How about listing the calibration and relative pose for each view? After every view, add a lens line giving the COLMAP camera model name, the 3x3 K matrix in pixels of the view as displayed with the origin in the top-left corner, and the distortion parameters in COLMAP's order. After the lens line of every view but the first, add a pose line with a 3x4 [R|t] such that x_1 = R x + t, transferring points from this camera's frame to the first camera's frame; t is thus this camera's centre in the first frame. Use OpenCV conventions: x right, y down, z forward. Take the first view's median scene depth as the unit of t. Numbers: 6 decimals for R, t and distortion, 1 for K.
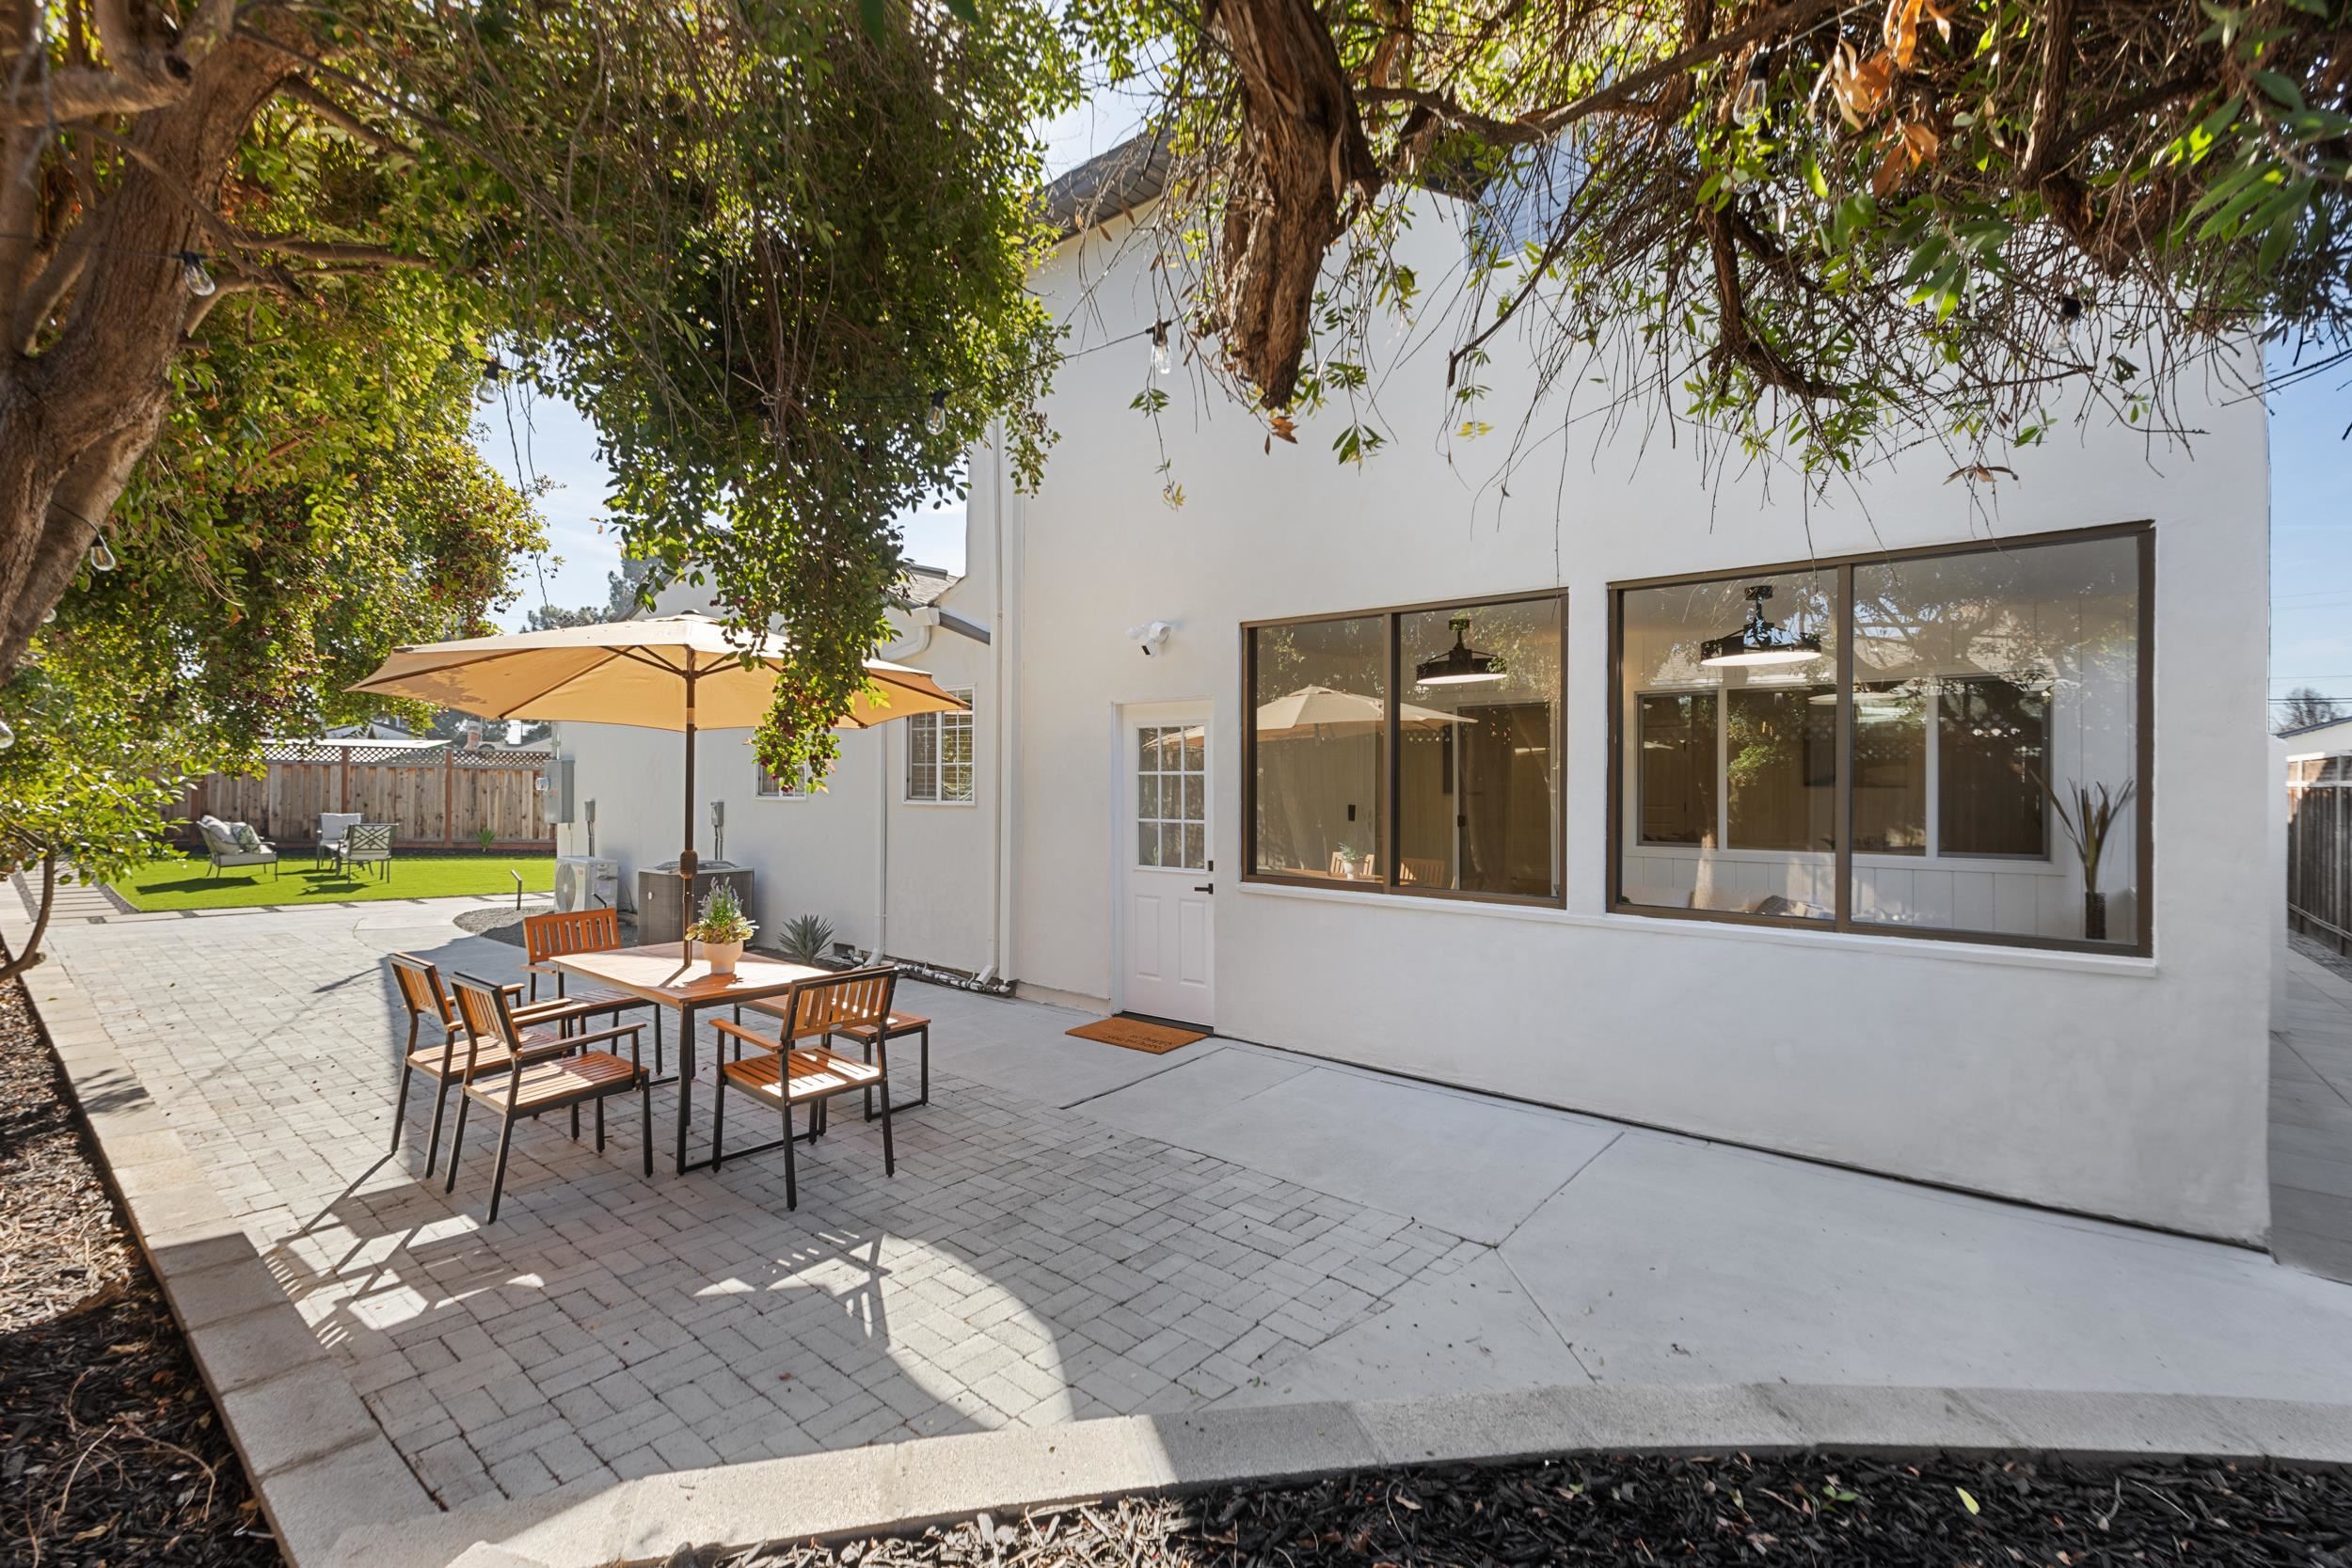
lens RADIAL K [[1038.3, 0, 1176.0], [0, 1038.3, 784.0], [0, 0, 1]] dist [0.002846, 0.000040]
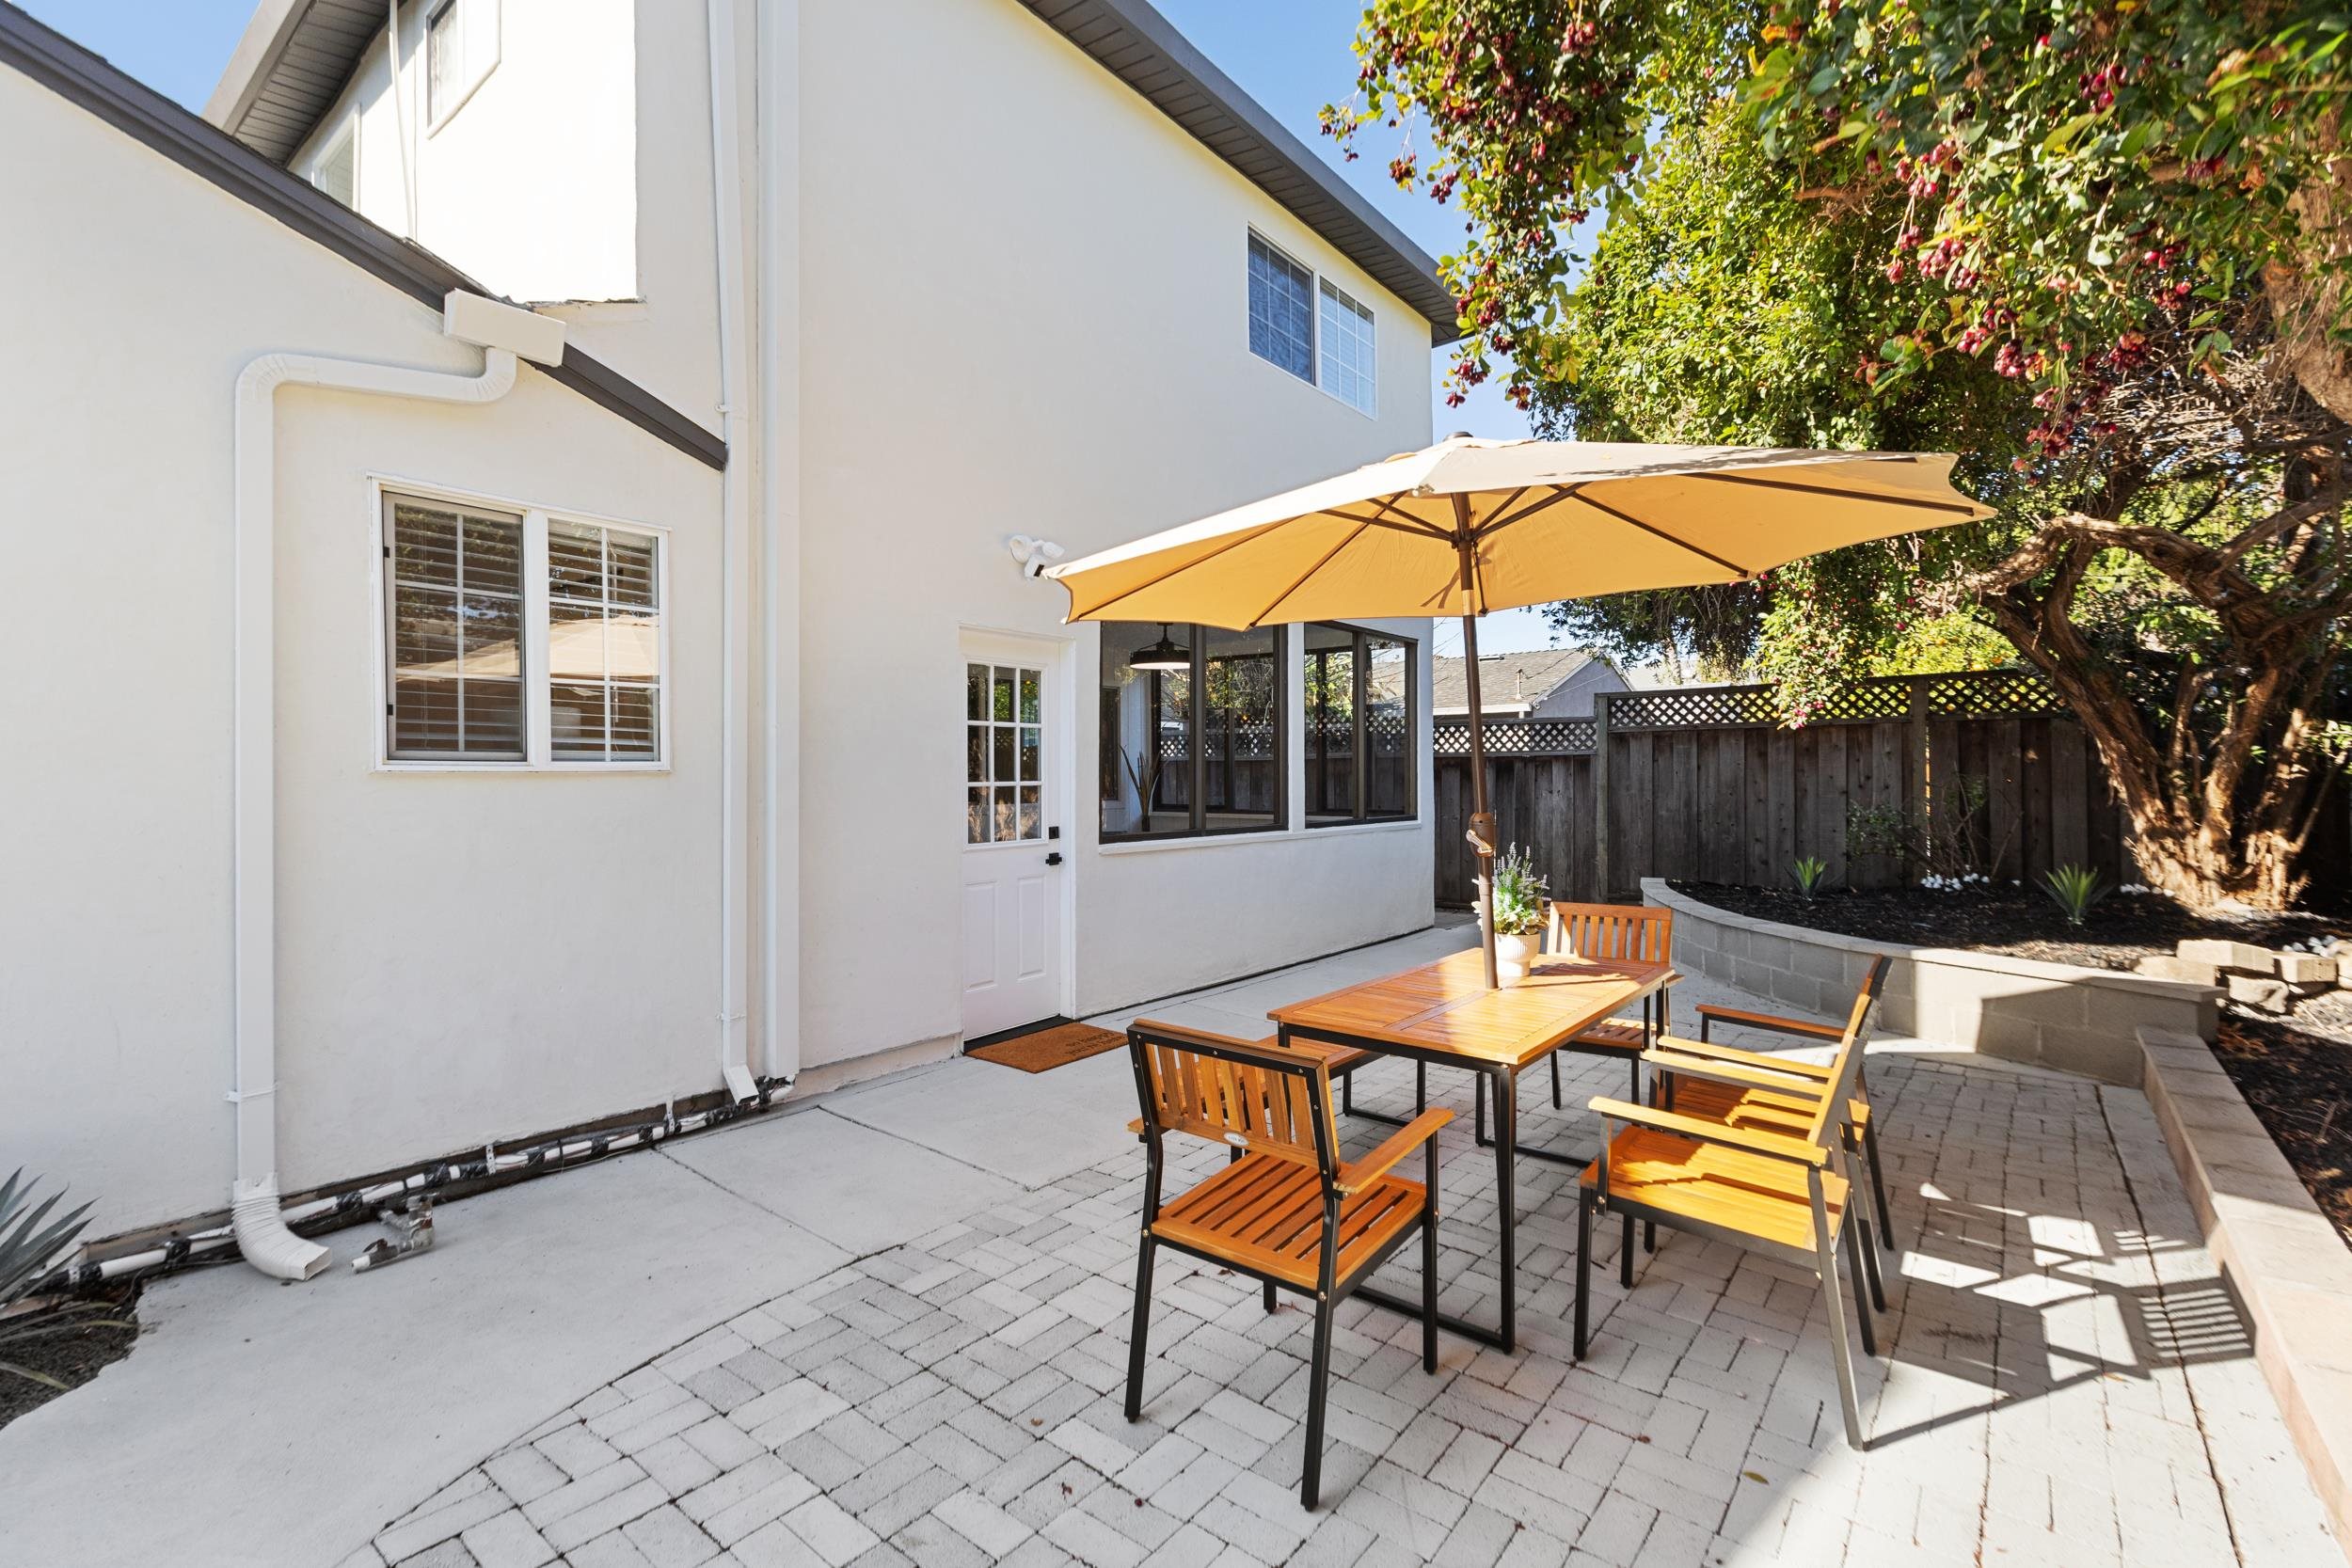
lens RADIAL K [[1038.3, 0, 1176.0], [0, 1038.3, 784.0], [0, 0, 1]] dist [0.002846, 0.000040]
pose [[-0.022999, -0.018646, 0.999562, -1.490730], [0.003999, 0.999816, 0.018742, 0.037894], [-0.999728, 0.004428, -0.022920, 1.615273]]
